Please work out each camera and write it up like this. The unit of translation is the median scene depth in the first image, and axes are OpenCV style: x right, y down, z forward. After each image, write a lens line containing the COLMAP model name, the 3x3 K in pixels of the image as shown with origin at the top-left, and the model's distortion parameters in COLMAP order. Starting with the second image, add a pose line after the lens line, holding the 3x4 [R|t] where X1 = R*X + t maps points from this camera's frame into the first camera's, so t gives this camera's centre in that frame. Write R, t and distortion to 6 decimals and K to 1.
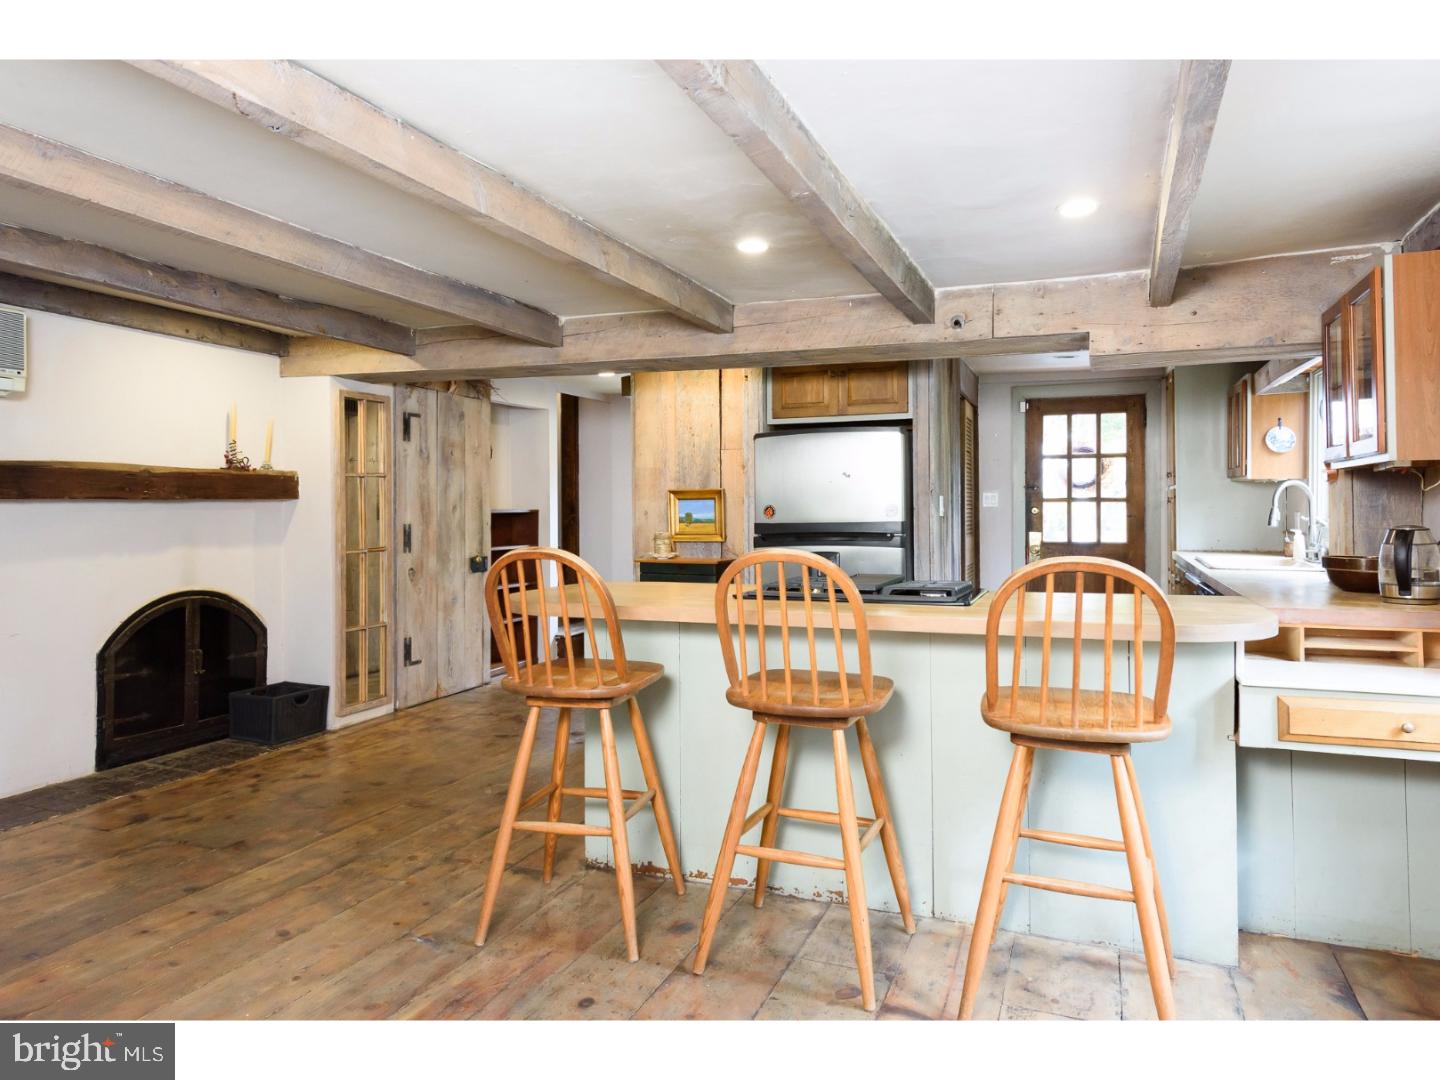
lens RADIAL K [[959.1, 0, 723.6], [0, 959.1, 530.9], [0, 0, 1]] dist [0.002382, -0.000785]
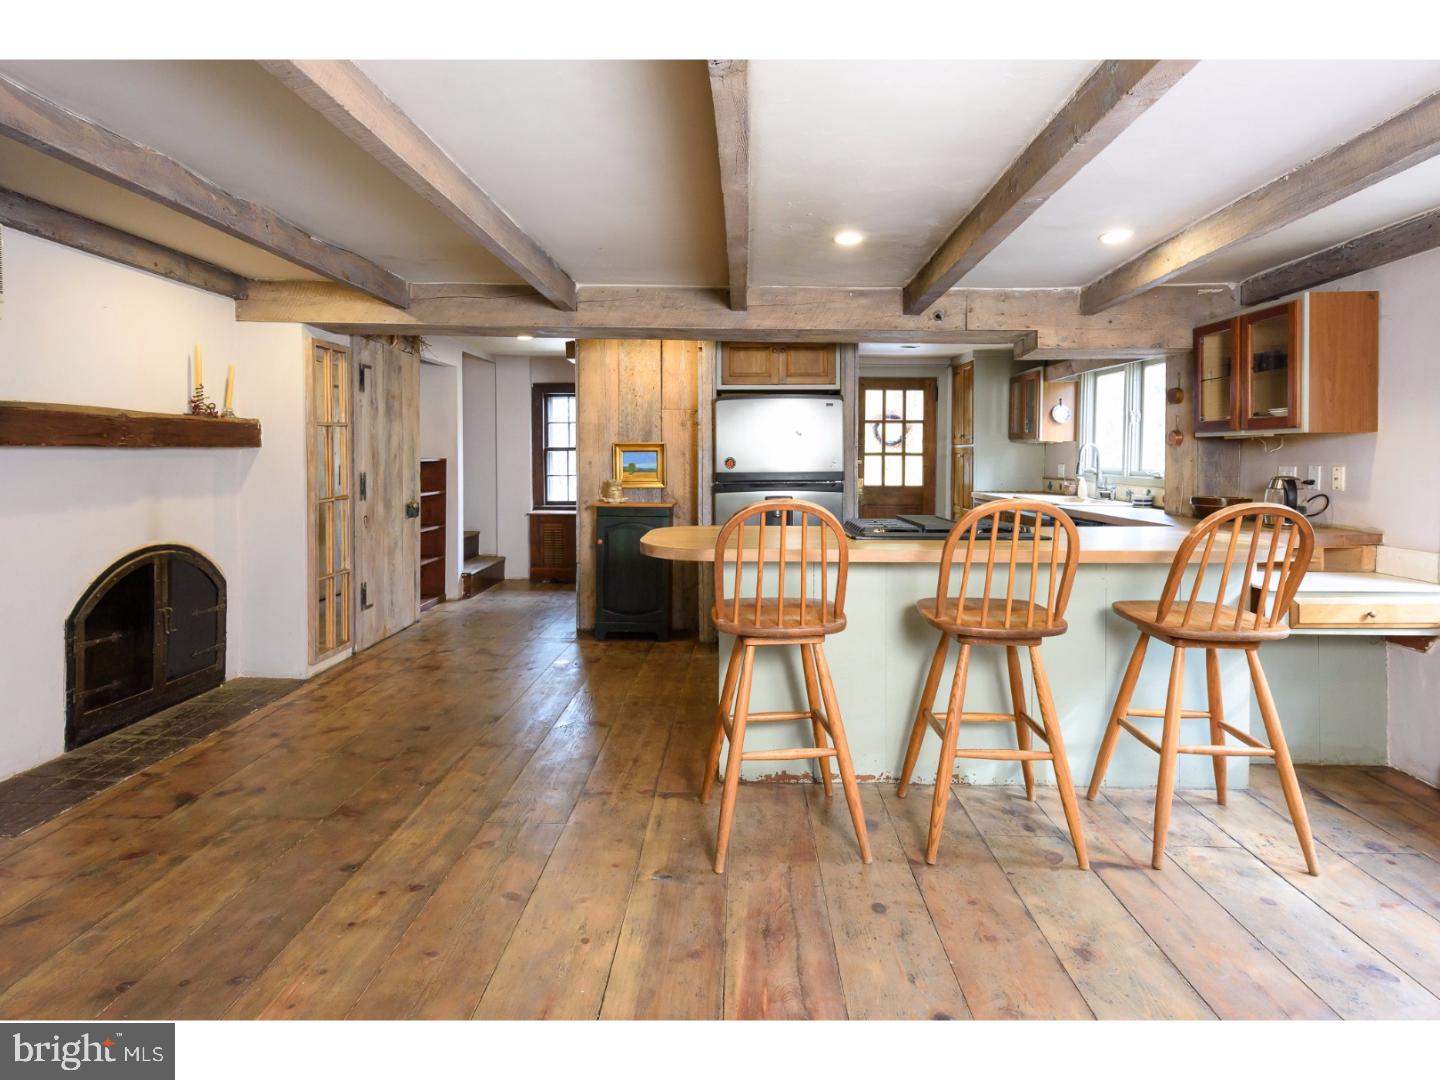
lens RADIAL K [[762.3, 0, 733.8], [0, 762.3, 486.9], [0, 0, 1]] dist [0.002229, -0.000586]
pose [[0.937188, -0.006227, 0.348768, -0.292148], [0.000928, 0.999882, 0.015360, -0.004802], [-0.348822, -0.014071, 0.937083, 0.114246]]
